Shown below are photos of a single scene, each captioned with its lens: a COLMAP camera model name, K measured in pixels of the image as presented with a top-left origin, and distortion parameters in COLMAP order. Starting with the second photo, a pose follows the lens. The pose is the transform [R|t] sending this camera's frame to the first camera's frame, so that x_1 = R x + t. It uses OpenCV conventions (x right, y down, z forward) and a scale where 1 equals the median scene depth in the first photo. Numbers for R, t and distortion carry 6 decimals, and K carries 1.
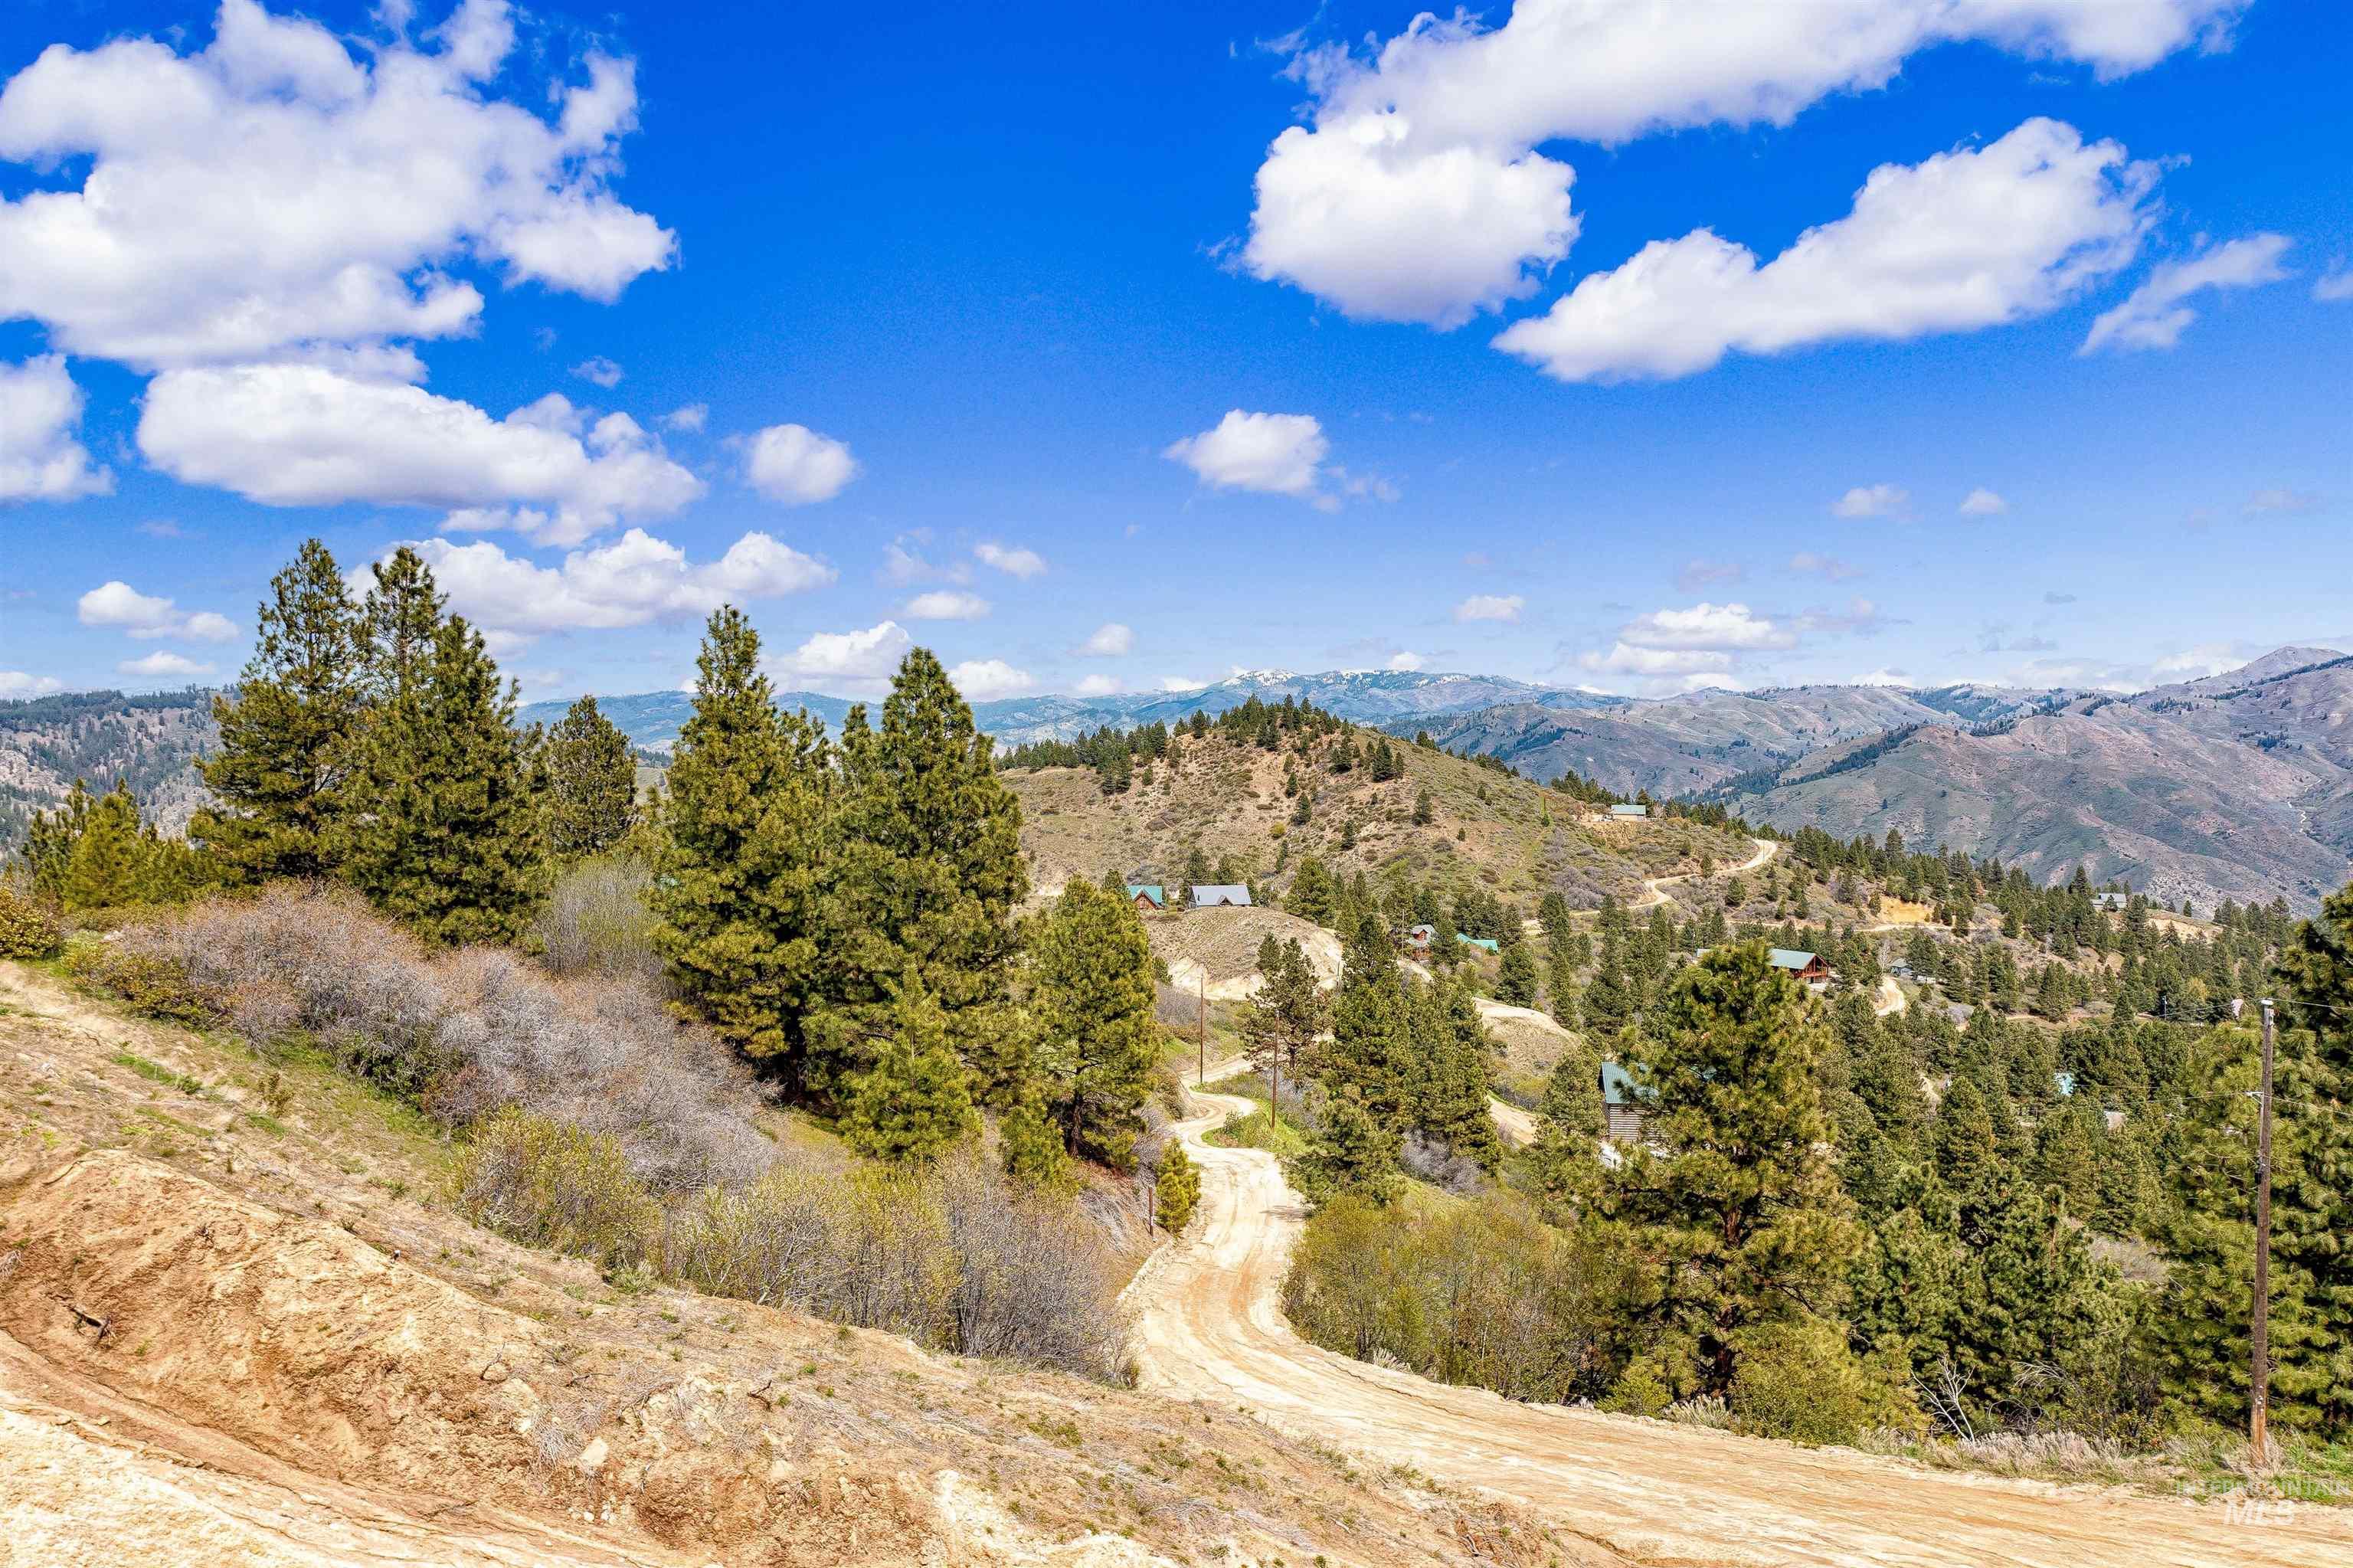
lens RADIAL K [[1858.2, 0, 1181.4], [0, 1858.2, 774.0], [0, 0, 1]] dist [-0.017051, 0.001329]
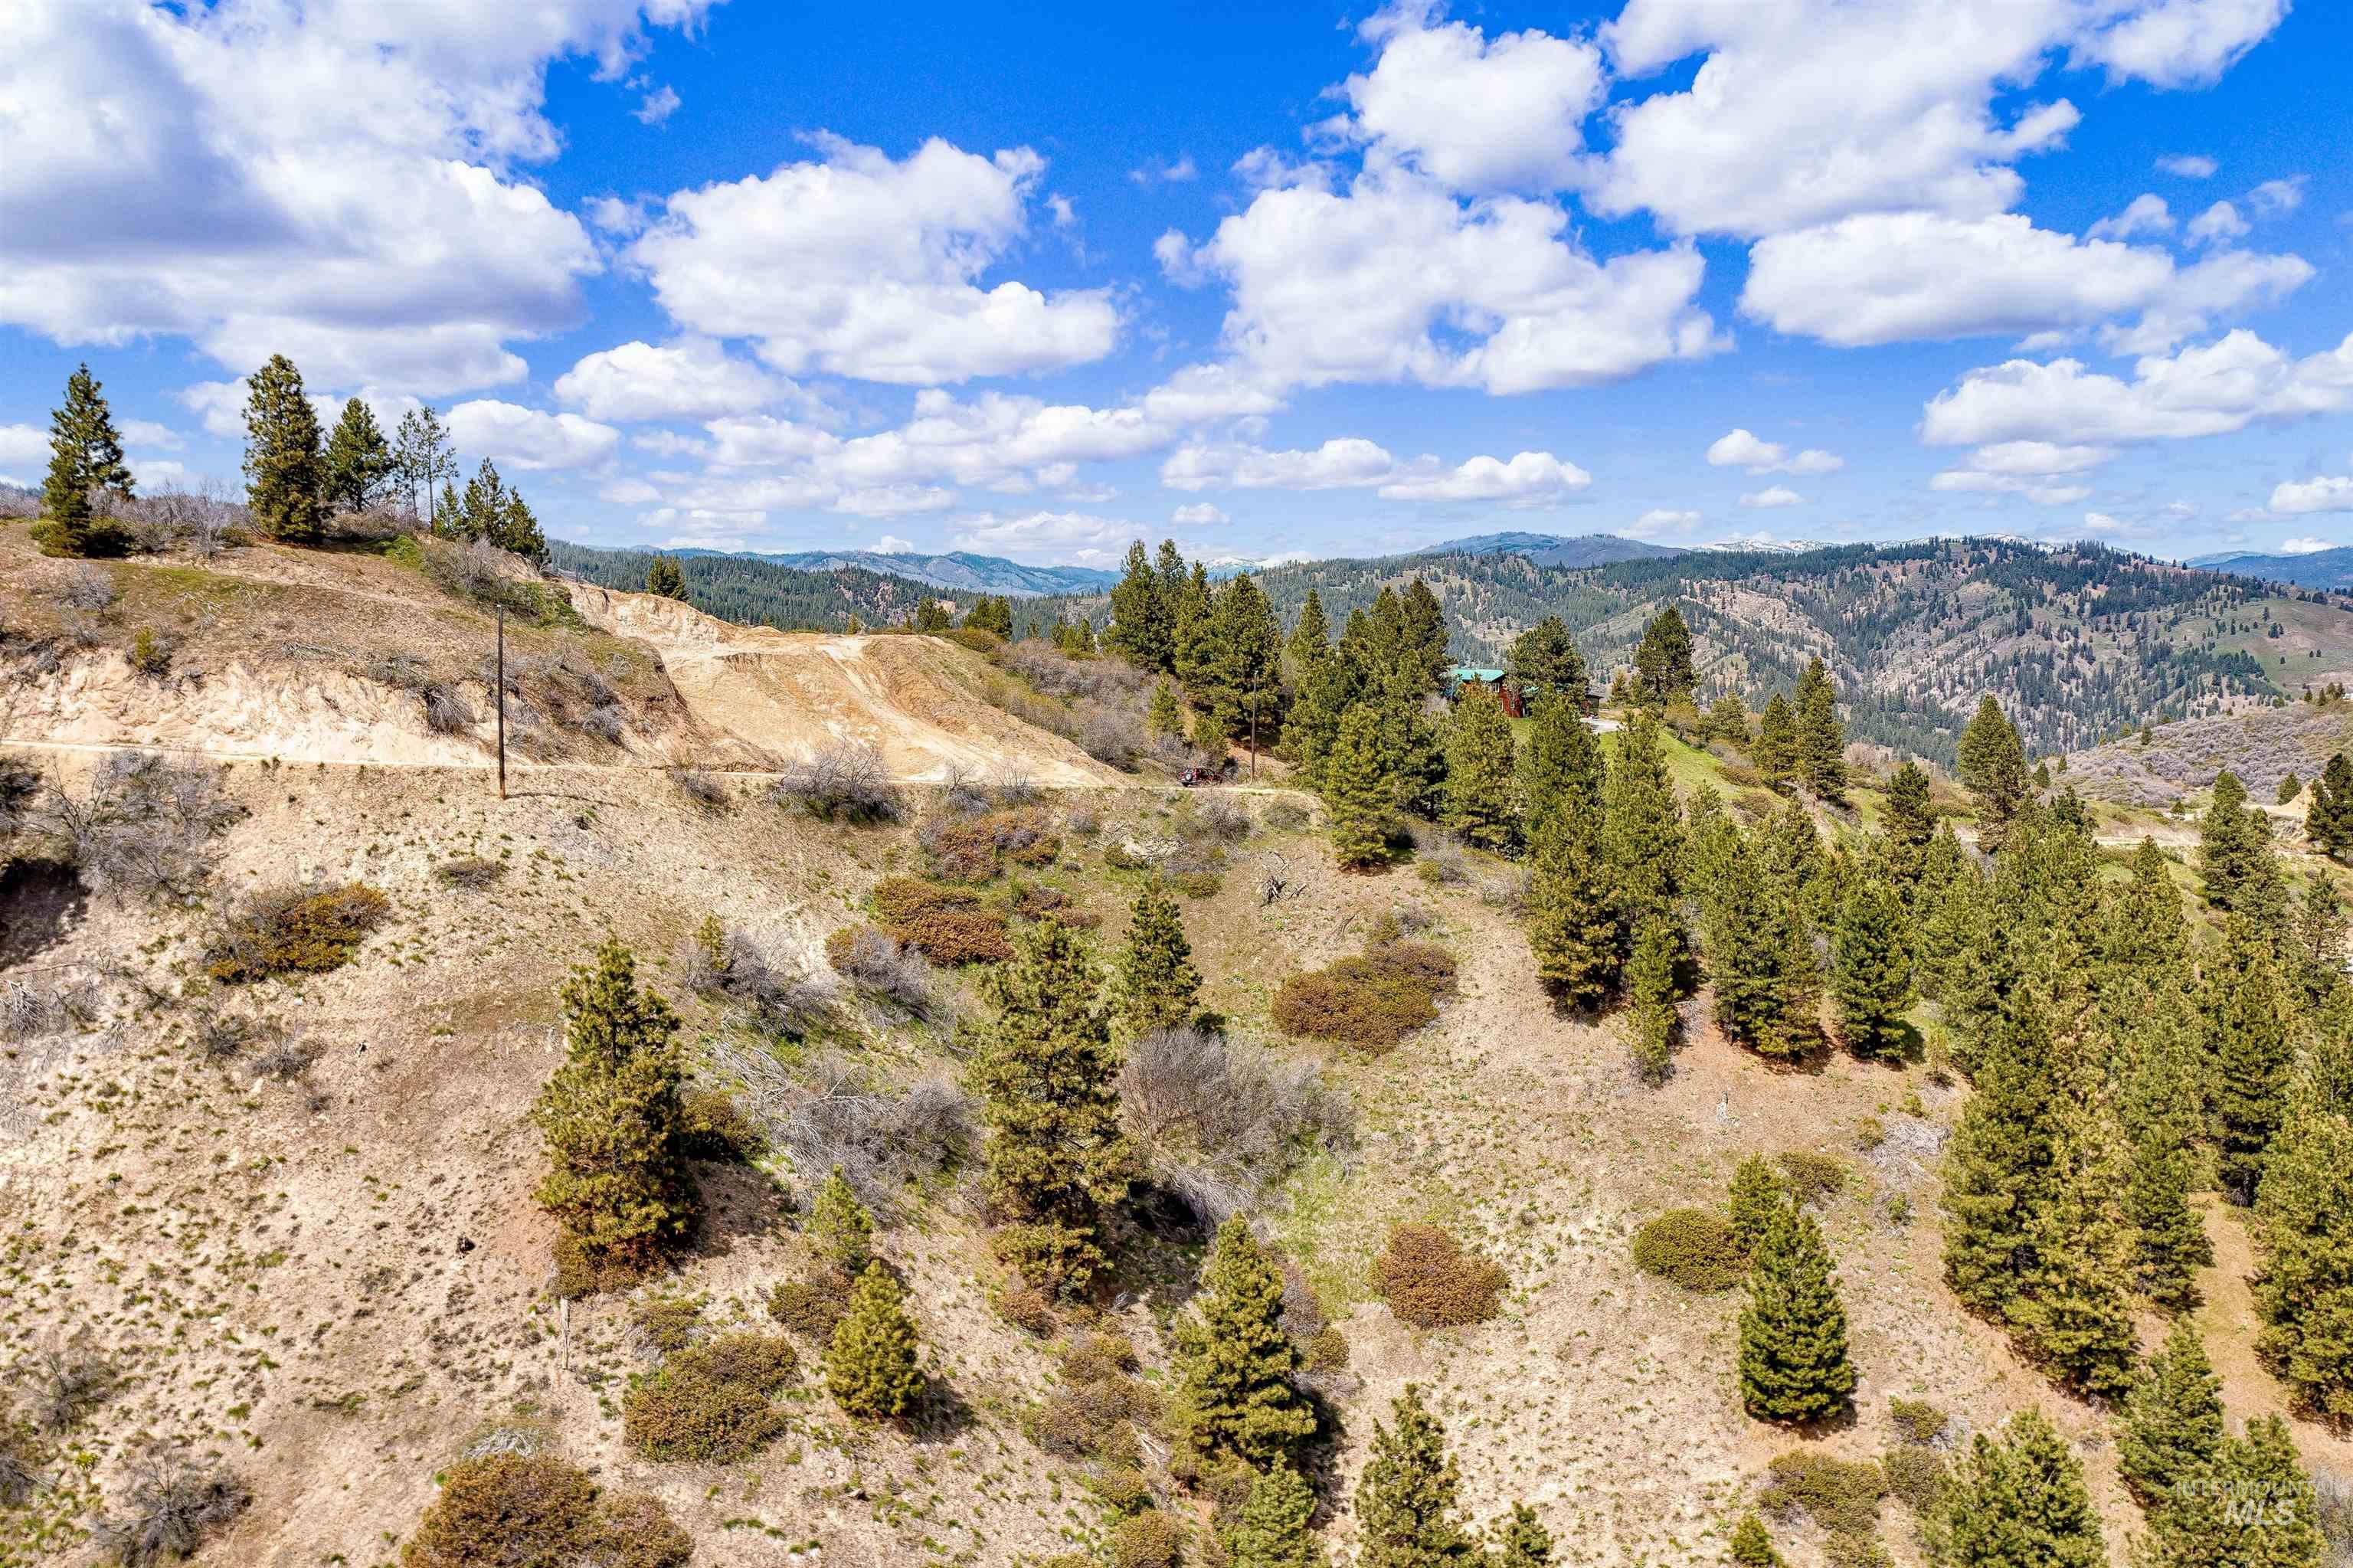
lens RADIAL K [[1870.3, 0, 1182.2], [0, 1870.3, 769.8], [0, 0, 1]] dist [-0.013908, 0.003577]
pose [[0.626805, 0.073508, -0.775701, 0.213349], [-0.012347, 0.996352, 0.084441, -0.000372], [0.779078, -0.043350, 0.625426, -0.098776]]
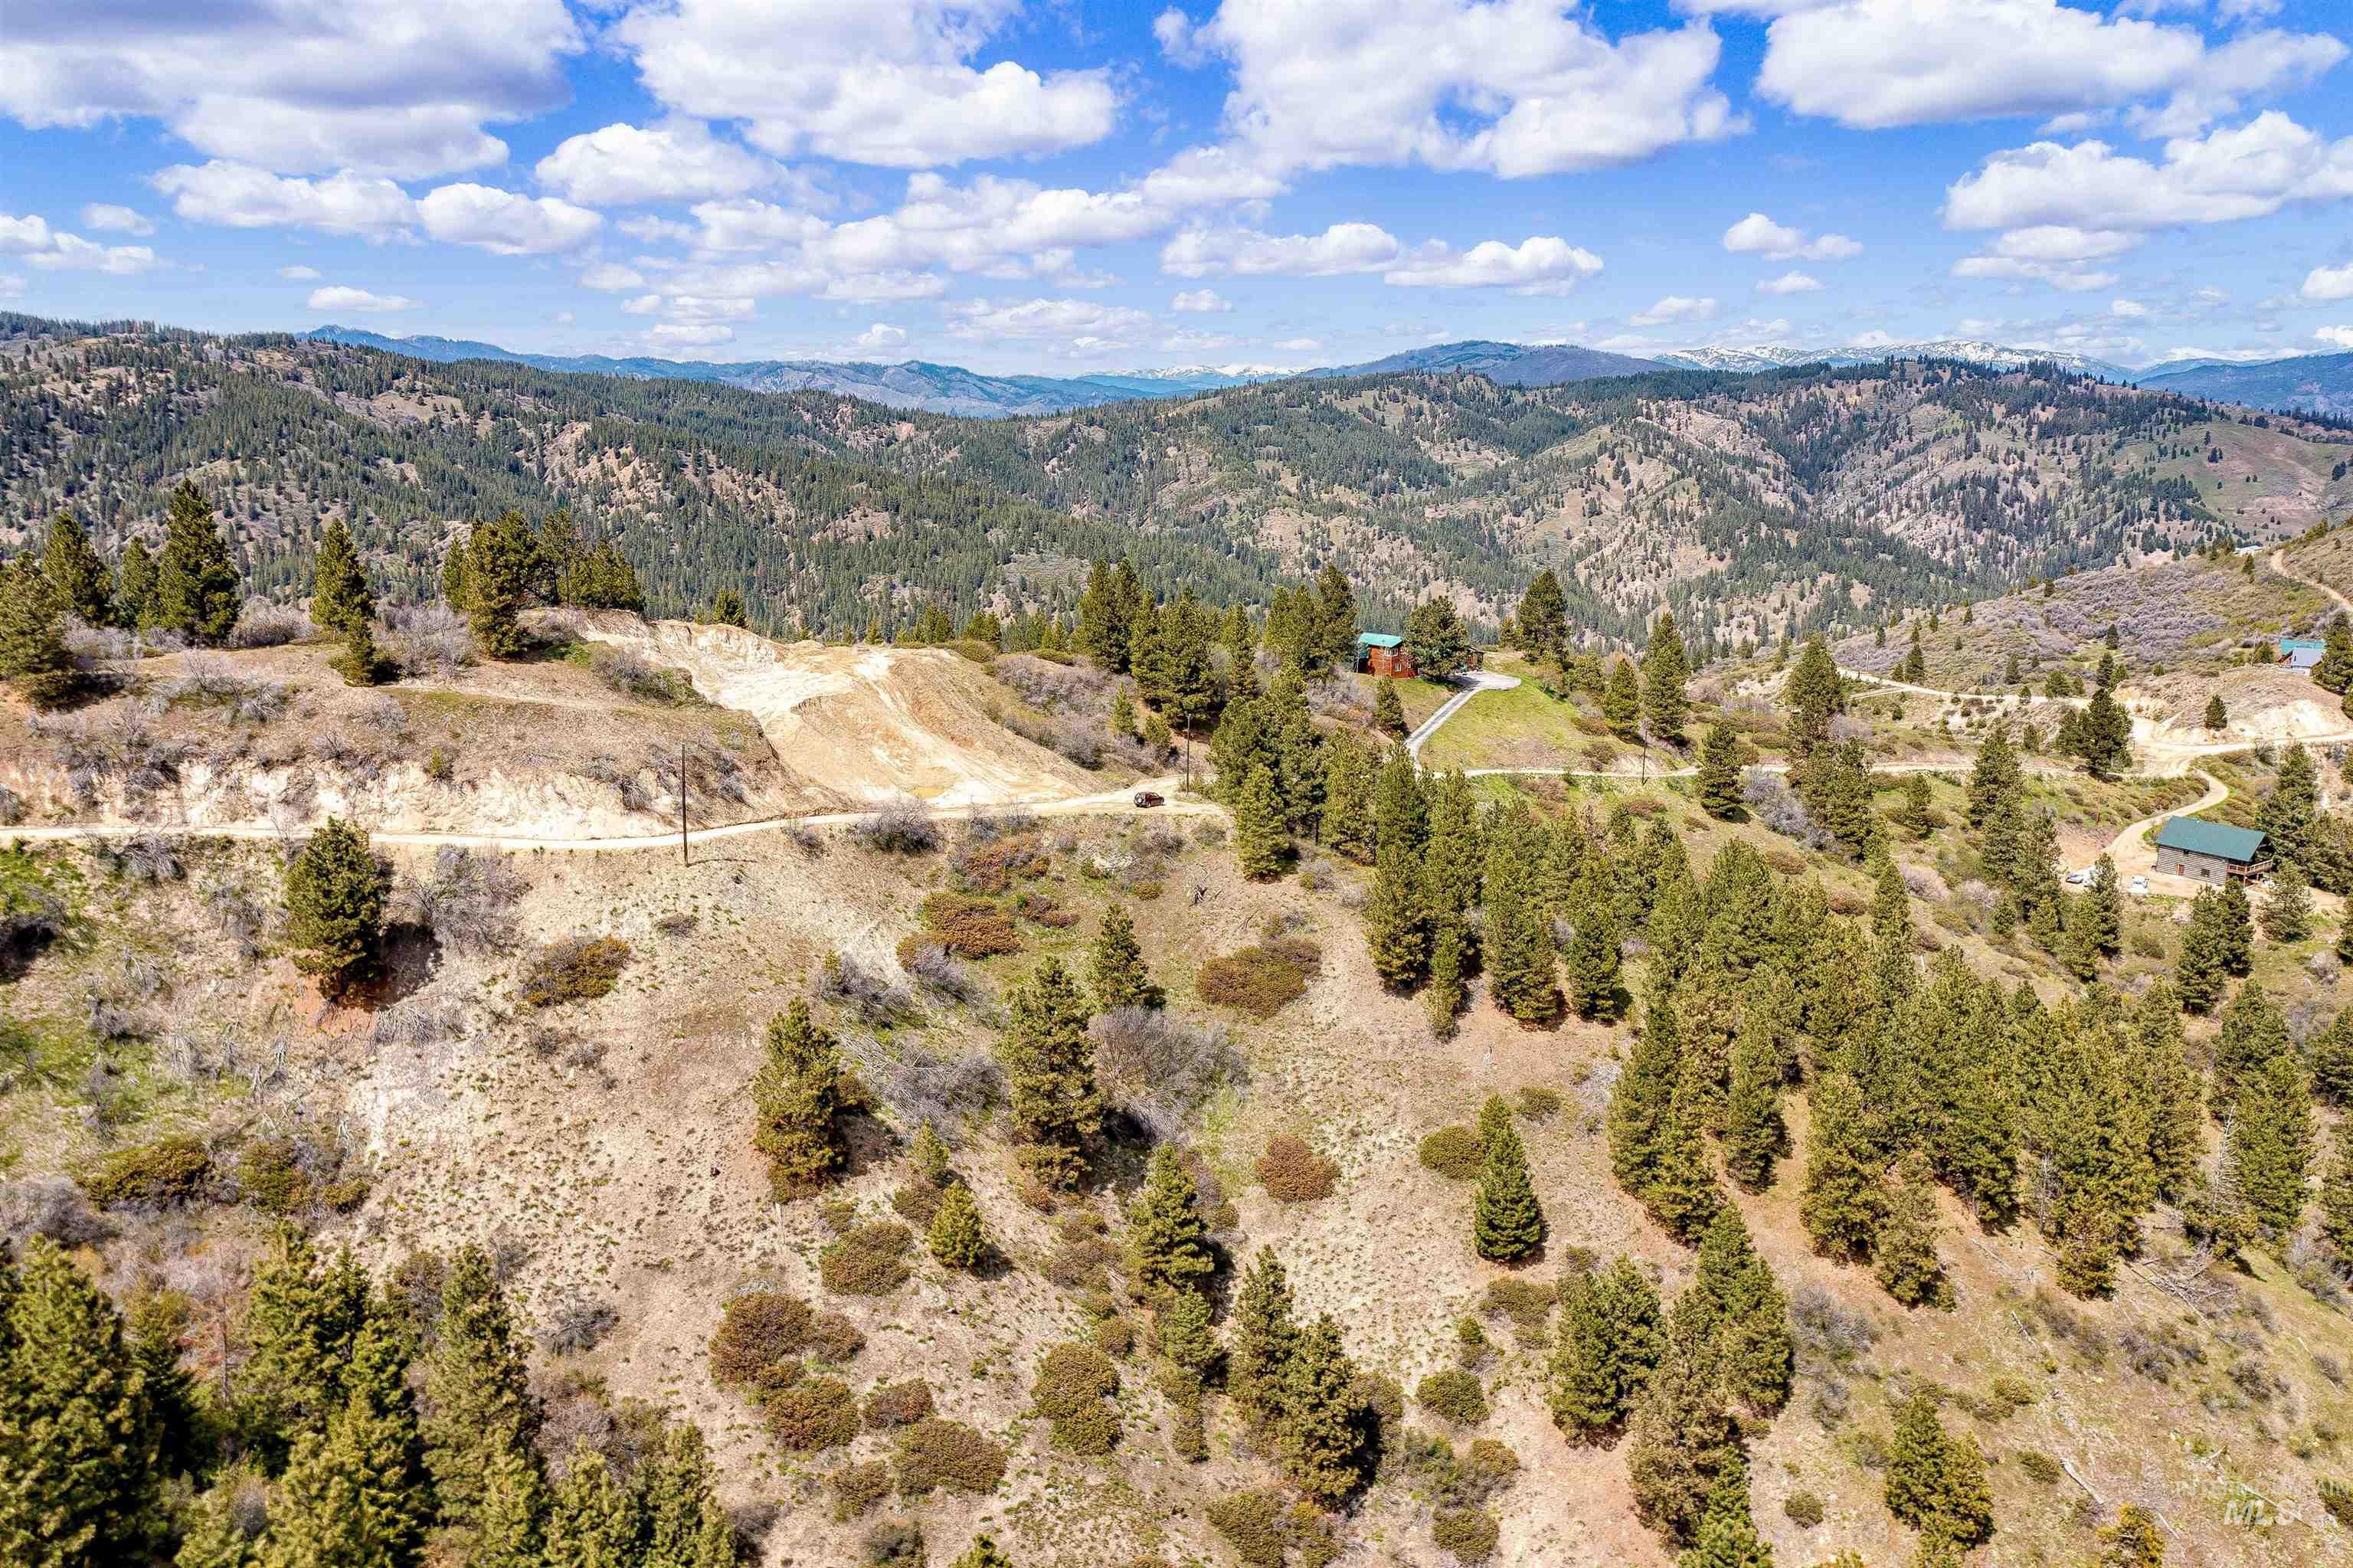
lens RADIAL K [[1870.3, 0, 1182.2], [0, 1870.3, 769.8], [0, 0, 1]] dist [-0.013908, 0.003577]
pose [[0.643100, 0.148538, -0.751238, 0.277413], [-0.011389, 0.982754, 0.184565, -0.043080], [0.765698, -0.110138, 0.633701, -0.149155]]
